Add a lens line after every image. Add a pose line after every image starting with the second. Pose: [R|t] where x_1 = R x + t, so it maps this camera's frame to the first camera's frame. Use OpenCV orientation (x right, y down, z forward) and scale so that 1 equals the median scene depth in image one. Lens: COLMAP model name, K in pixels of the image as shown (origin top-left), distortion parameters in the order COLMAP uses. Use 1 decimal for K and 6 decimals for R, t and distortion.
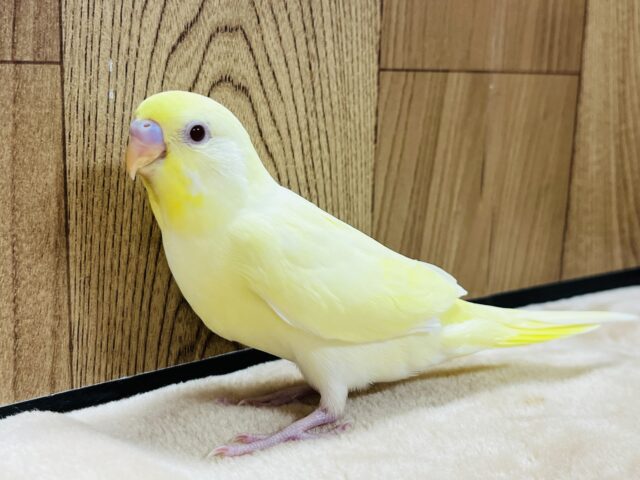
lens RADIAL K [[859.3, 0, 320.9], [0, 859.3, 239.6], [0, 0, 1]] dist [-0.001213, 0.000000]
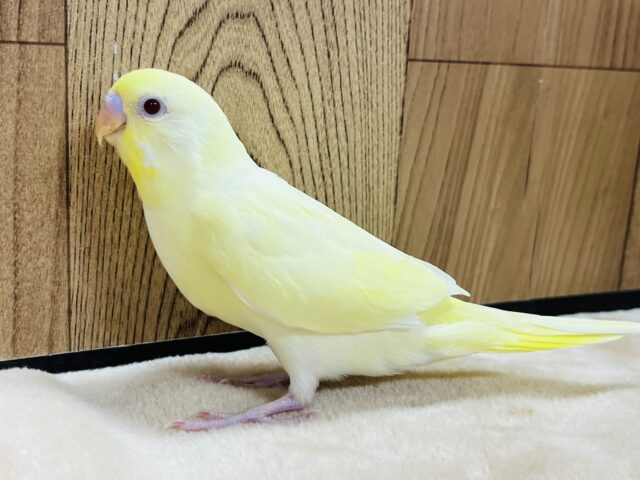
lens RADIAL K [[859.3, 0, 318.6], [0, 859.3, 238.5], [0, 0, 1]] dist [-0.001213, 0.000000]
pose [[0.977806, 0.074210, -0.195928, 0.198594], [-0.070351, 0.997168, 0.026590, -0.014835], [0.197346, -0.012217, 0.980258, 0.016511]]
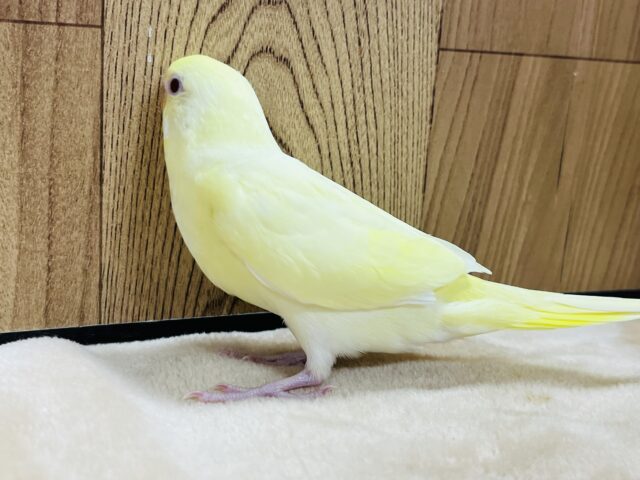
lens RADIAL K [[859.3, 0, 317.9], [0, 859.3, 239.6], [0, 0, 1]] dist [-0.001213, 0.000000]
pose [[0.959919, 0.100084, -0.261800, 0.242911], [-0.096454, 0.994979, 0.026712, 0.008738], [0.263159, -0.000389, 0.964752, 0.007501]]
